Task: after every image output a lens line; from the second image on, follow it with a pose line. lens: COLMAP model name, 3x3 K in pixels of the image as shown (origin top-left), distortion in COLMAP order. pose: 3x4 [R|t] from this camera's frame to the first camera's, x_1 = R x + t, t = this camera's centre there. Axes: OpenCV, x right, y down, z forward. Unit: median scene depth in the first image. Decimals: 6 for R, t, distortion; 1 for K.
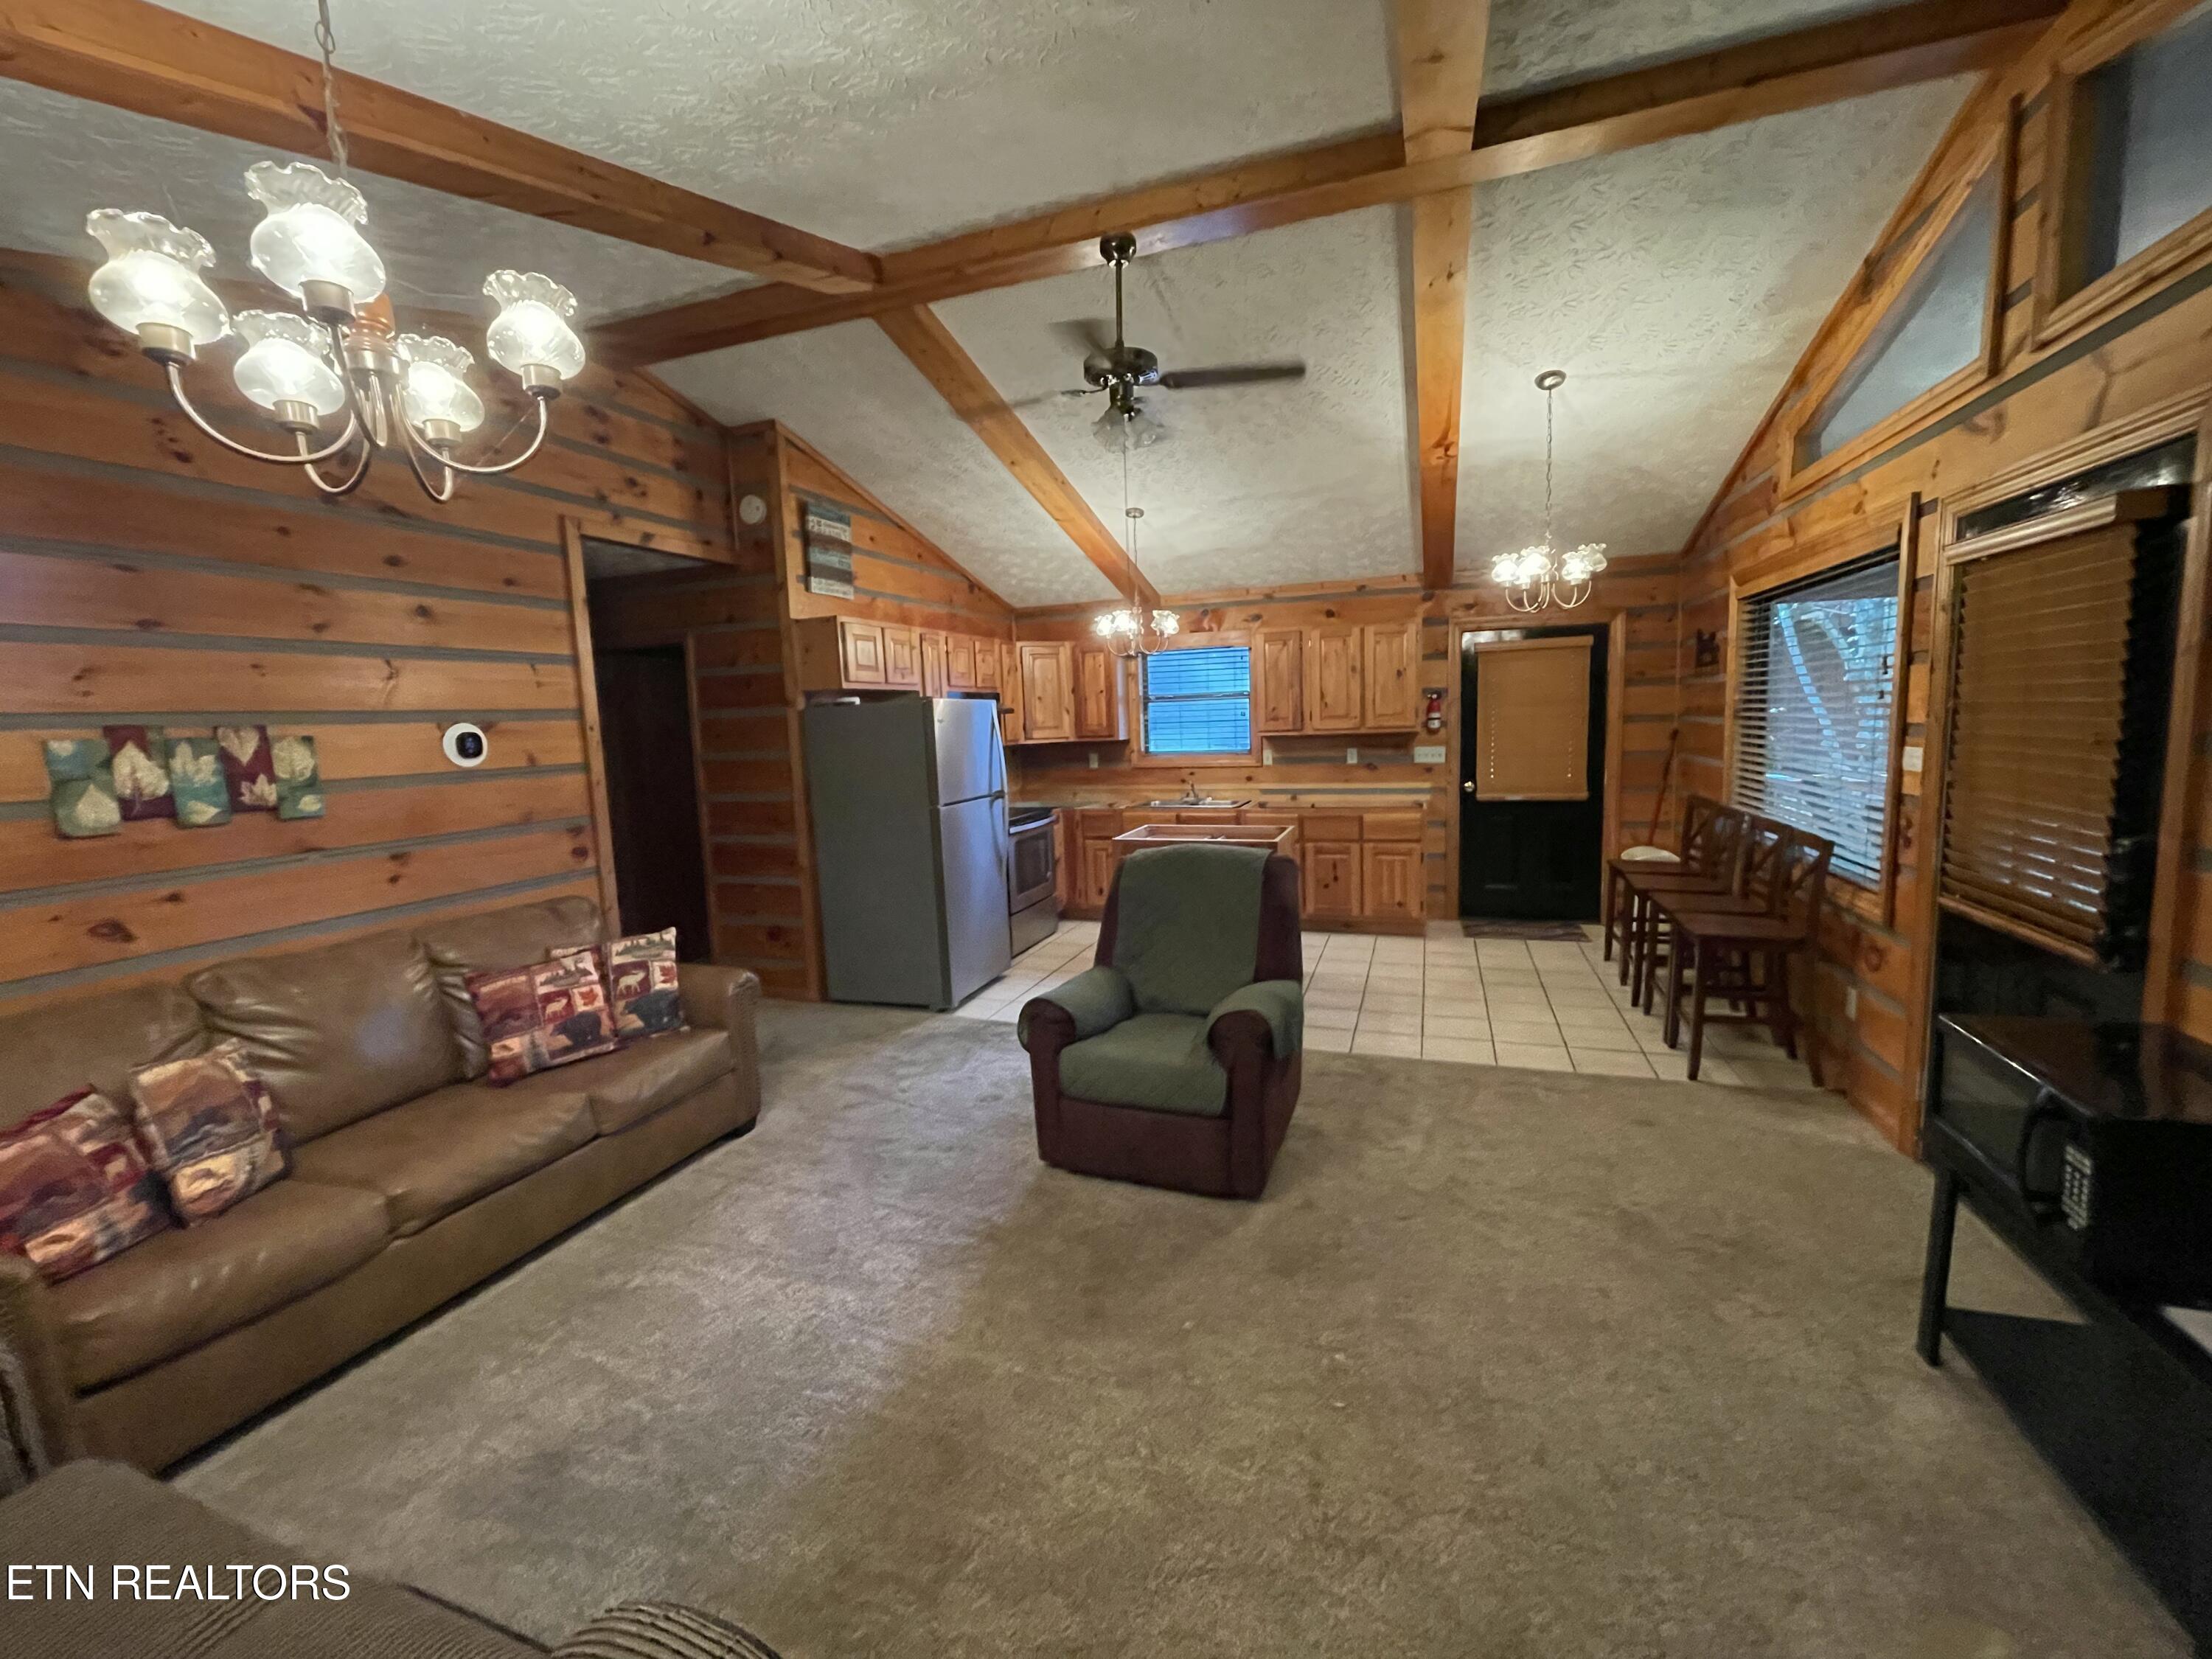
lens RADIAL K [[898.8, 0, 1107.1], [0, 898.8, 822.2], [0, 0, 1]] dist [0.001375, 0.000488]
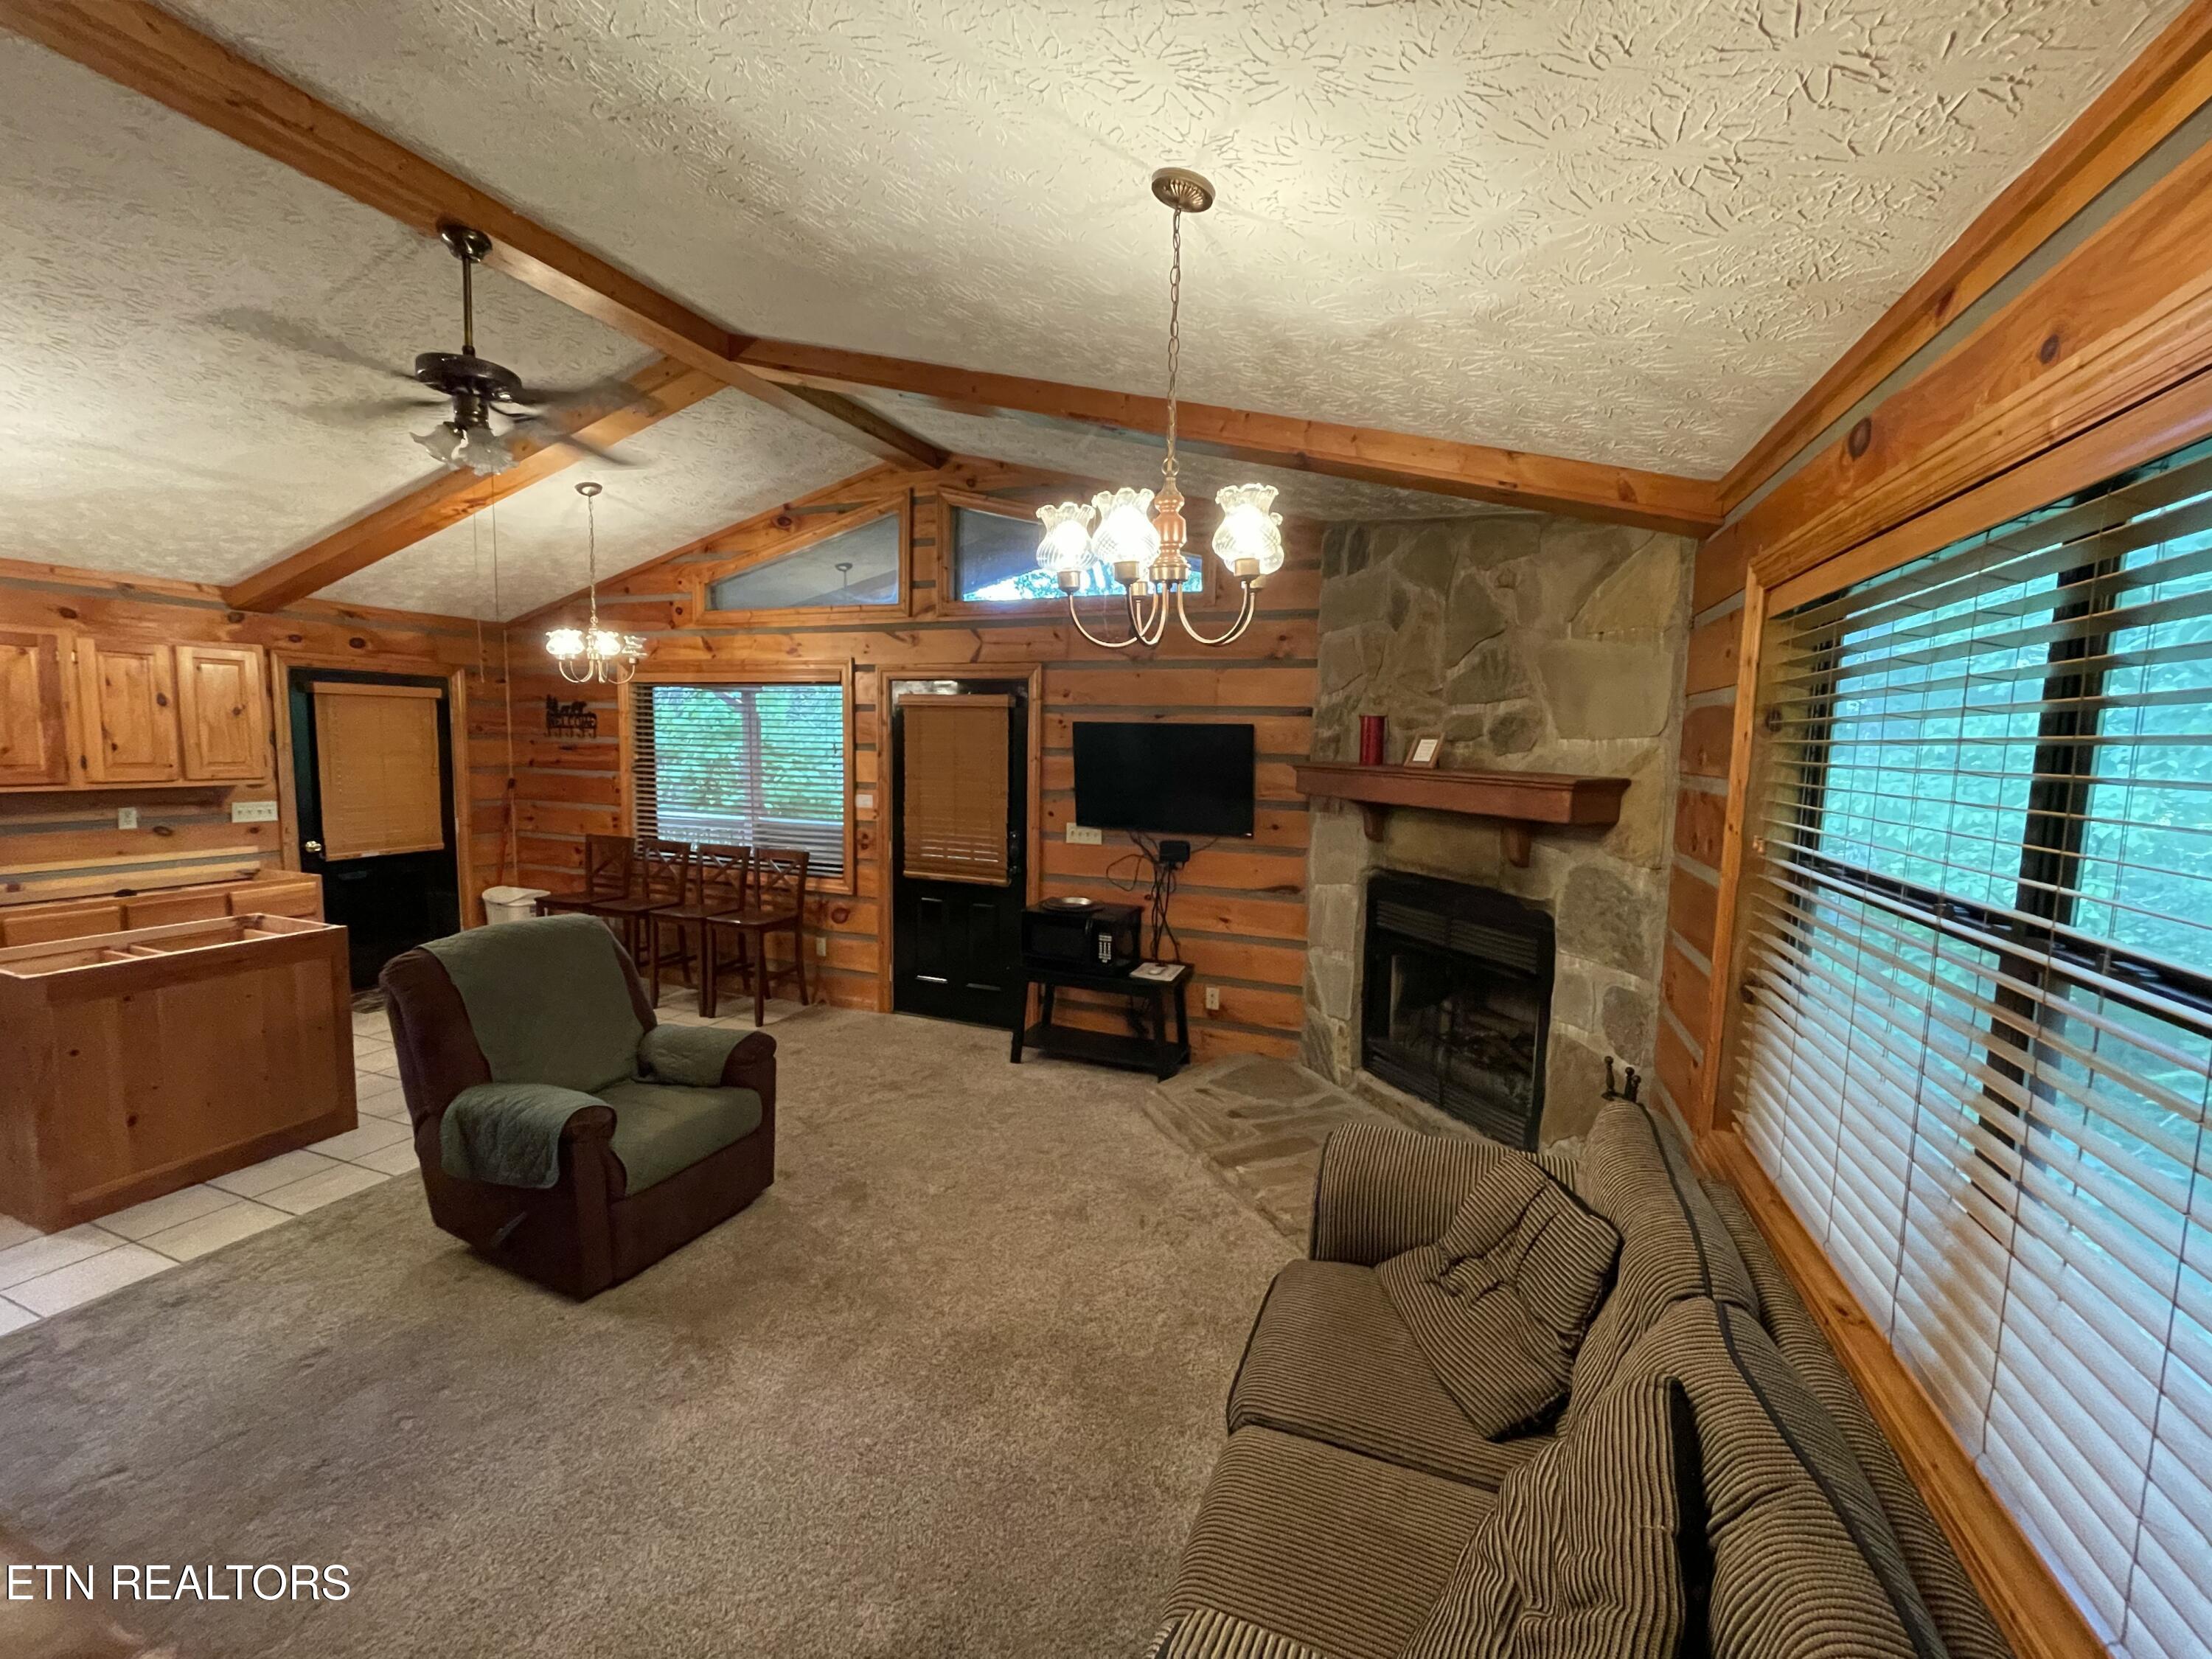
lens RADIAL K [[898.8, 0, 1107.1], [0, 898.8, 822.2], [0, 0, 1]] dist [0.001375, 0.000488]
pose [[0.025236, -0.056364, 0.998091, -0.702021], [0.094180, 0.994103, 0.053757, -0.059753], [-0.995235, 0.092643, 0.030395, 0.341014]]
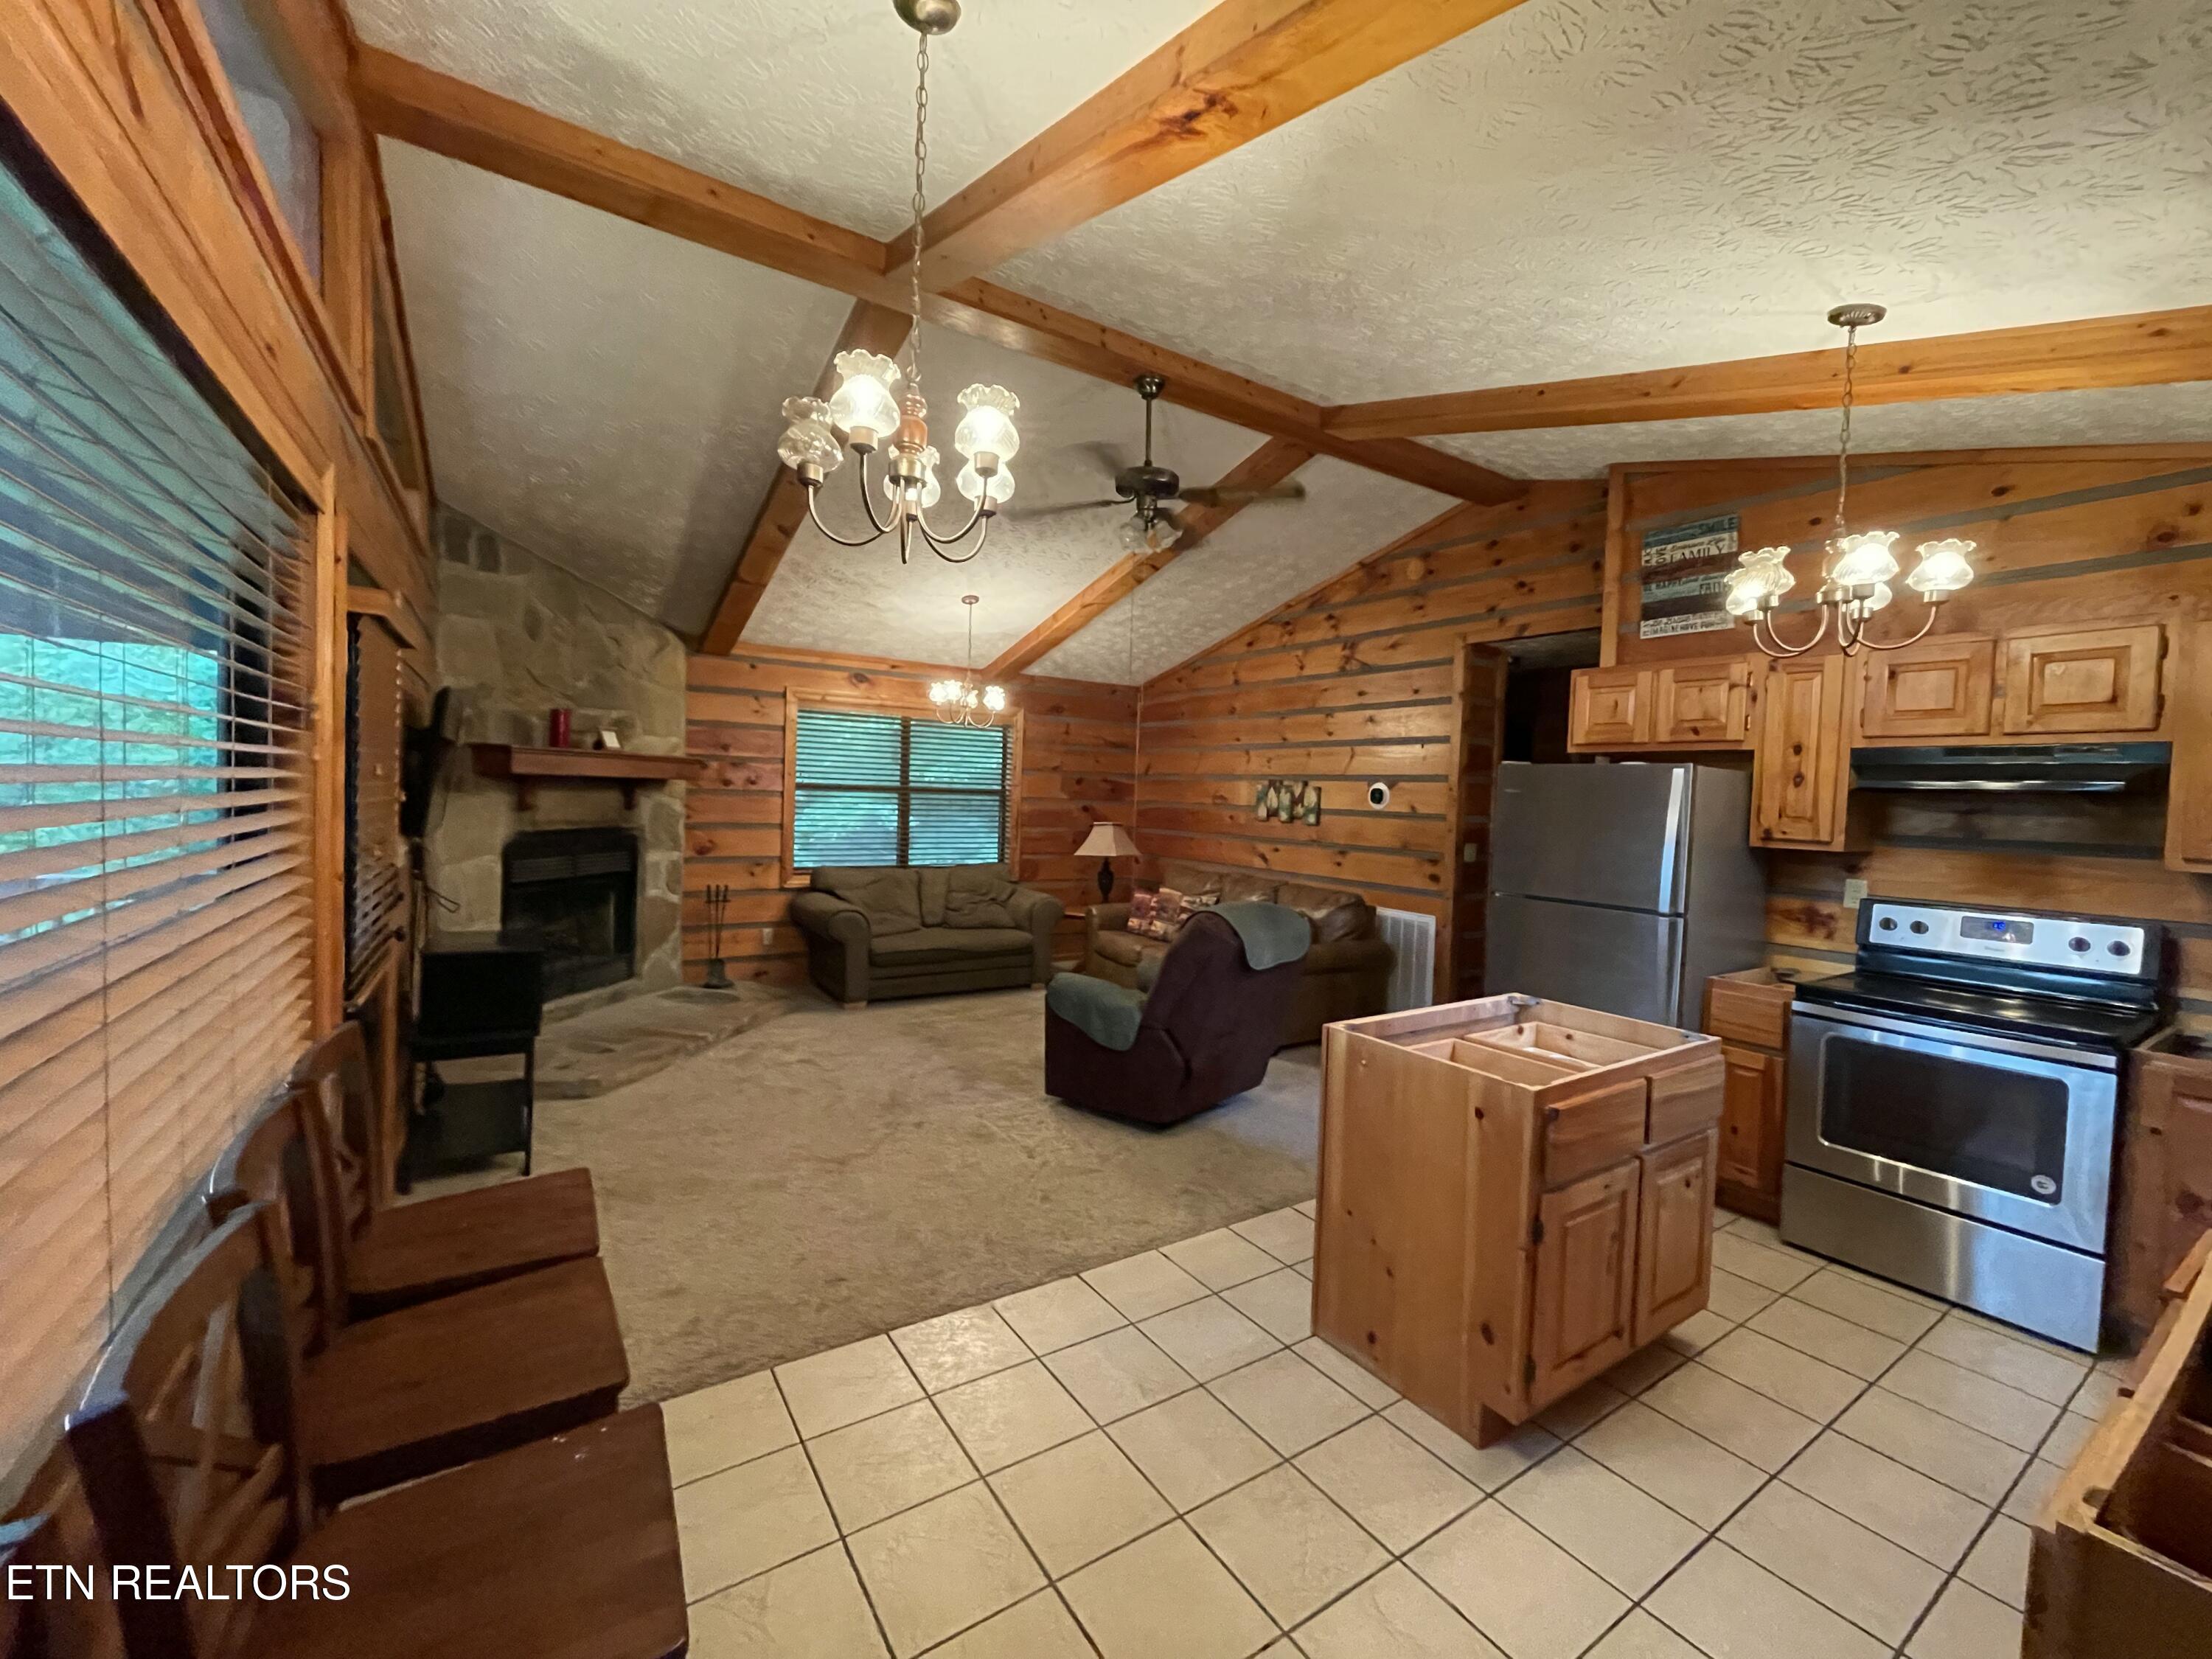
lens RADIAL K [[898.8, 0, 1107.1], [0, 898.8, 822.2], [0, 0, 1]] dist [0.001375, 0.000488]
pose [[-0.599644, 0.044283, -0.799041, 0.822857], [-0.103935, 0.985702, 0.132626, -0.184414], [0.793489, 0.162577, -0.586468, 1.418720]]
